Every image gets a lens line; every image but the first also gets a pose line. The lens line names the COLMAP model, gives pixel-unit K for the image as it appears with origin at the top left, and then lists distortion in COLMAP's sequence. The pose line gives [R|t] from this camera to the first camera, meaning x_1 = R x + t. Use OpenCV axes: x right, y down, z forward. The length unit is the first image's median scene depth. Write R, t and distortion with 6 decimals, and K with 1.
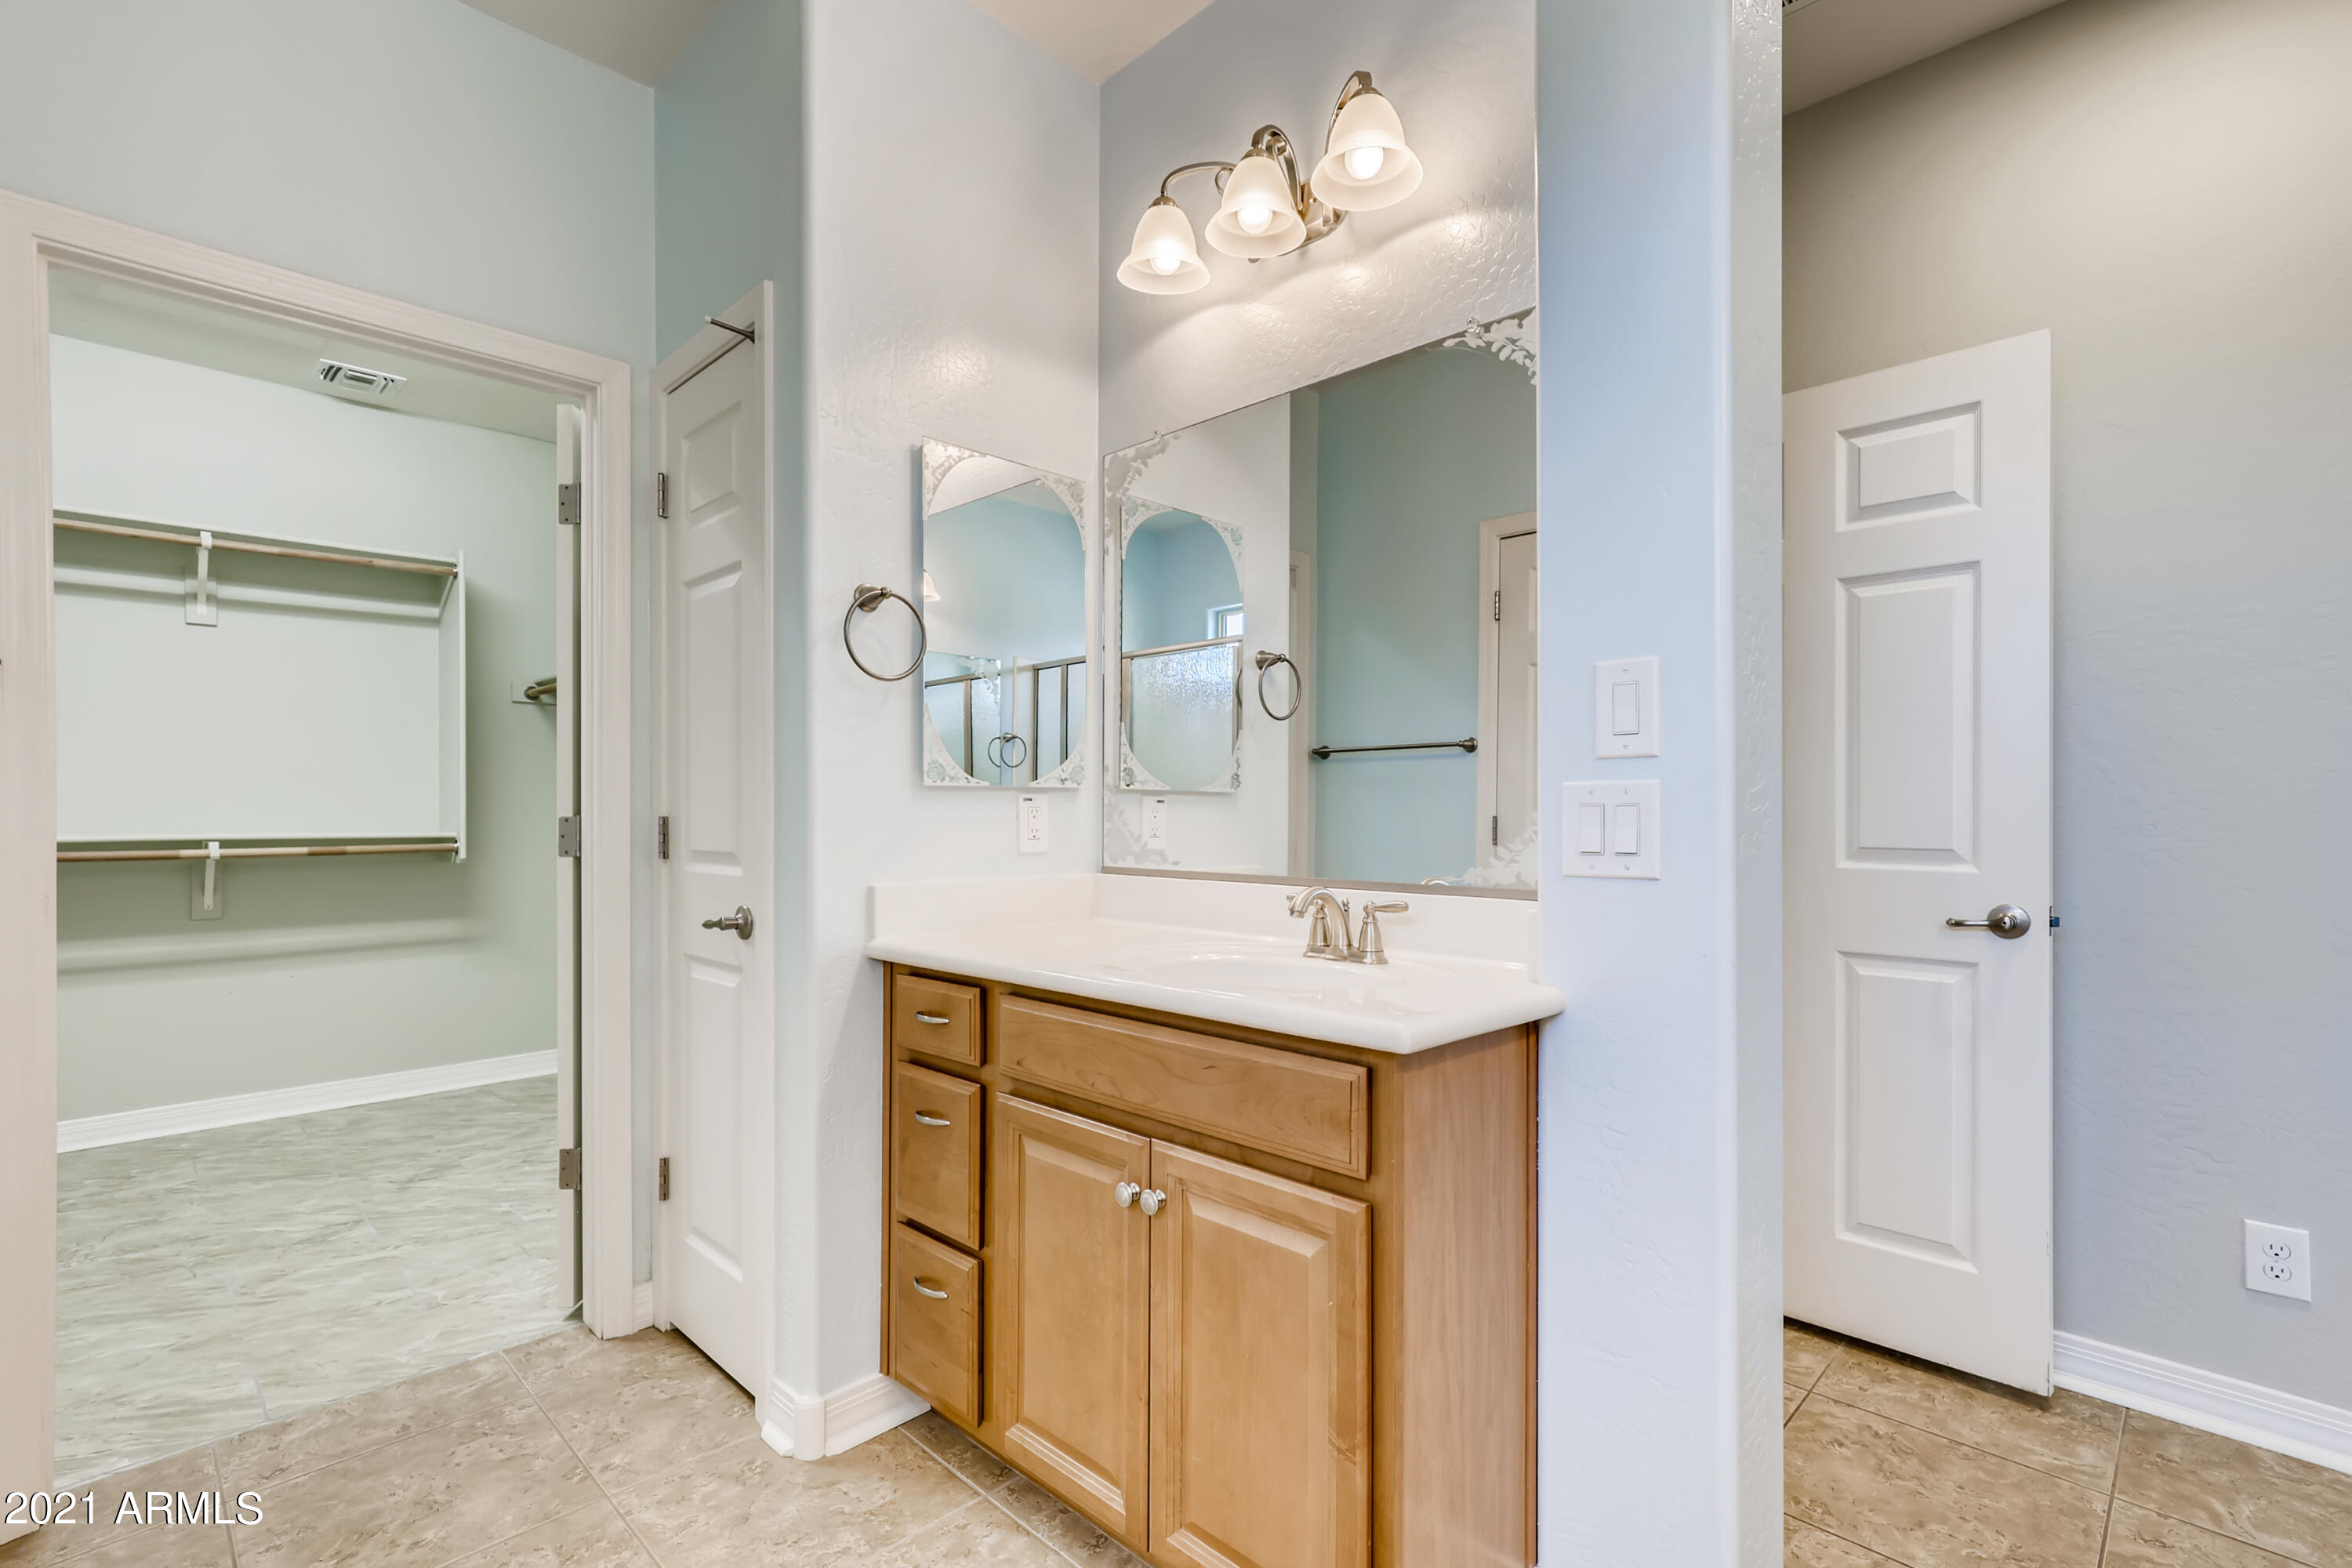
lens RADIAL K [[1083.6, 0, 1174.0], [0, 1083.6, 808.1], [0, 0, 1]] dist [0.000370, 0.004720]
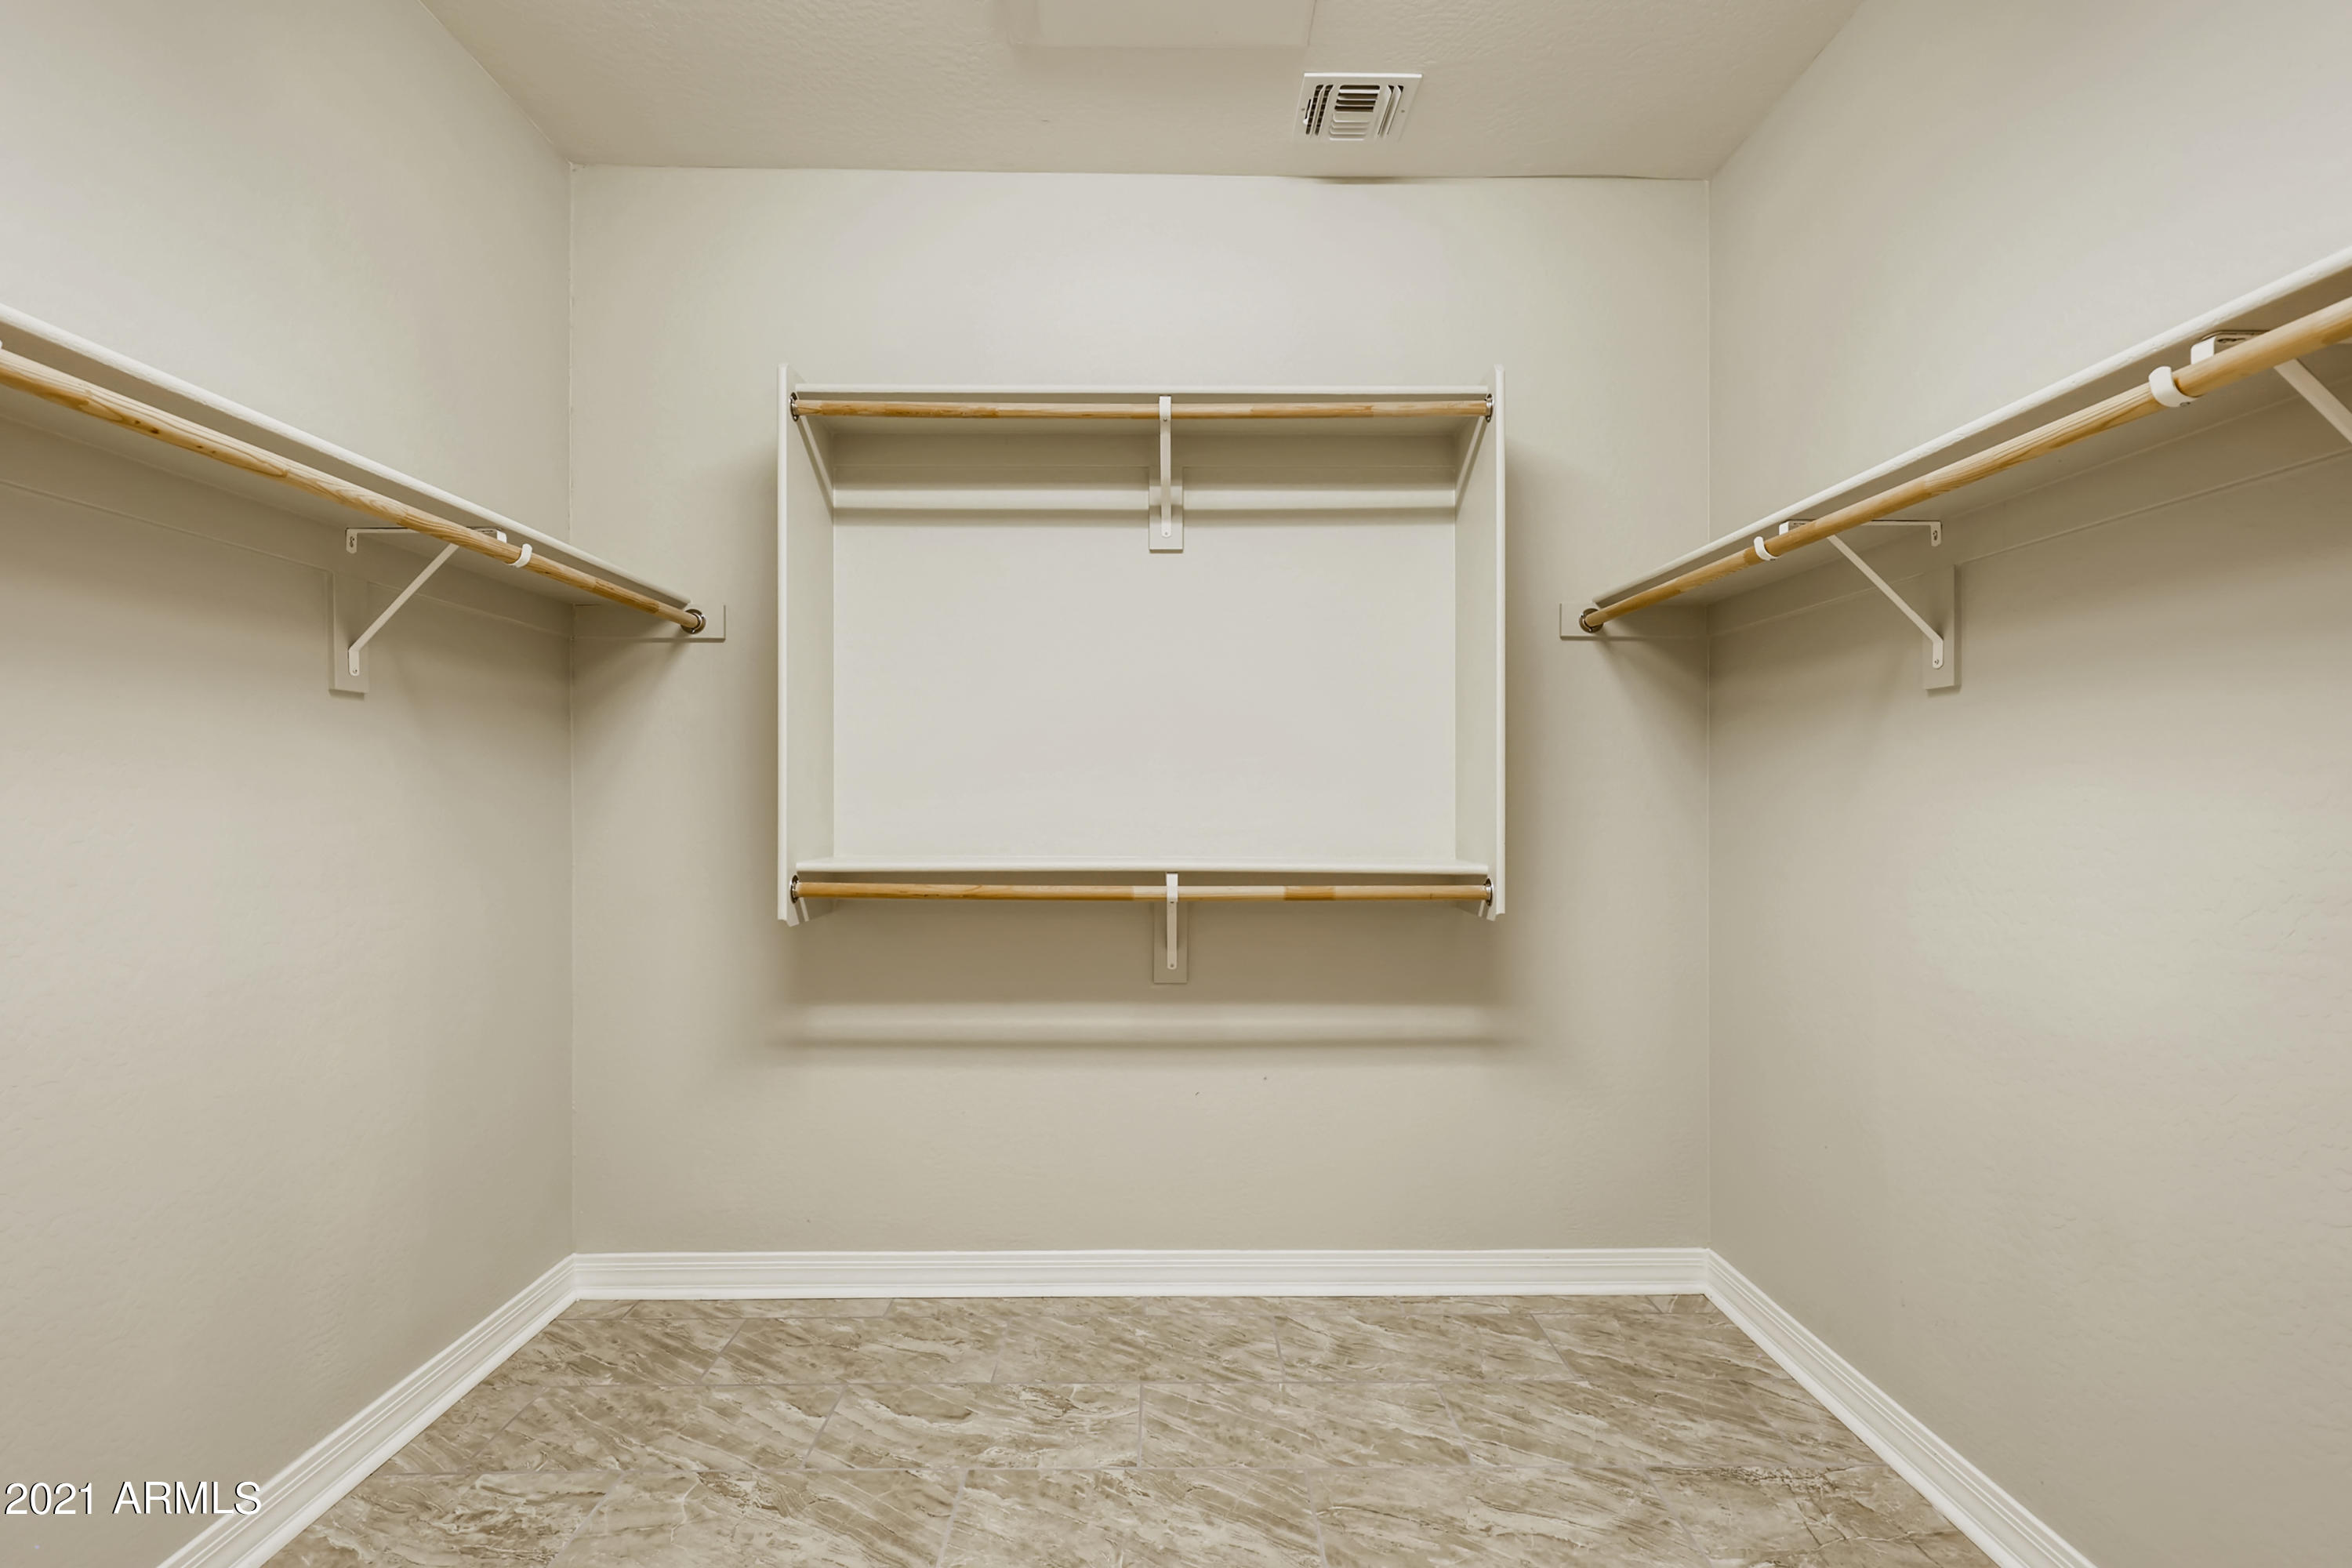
lens RADIAL K [[1137.4, 0, 1169.4], [0, 1137.4, 793.0], [0, 0, 1]] dist [-0.016469, 0.000133]
pose [[0.709387, 0.004434, -0.704806, -0.388537], [-0.002240, 0.999989, 0.004036, -0.019482], [0.704816, -0.001284, 0.709389, 0.494325]]
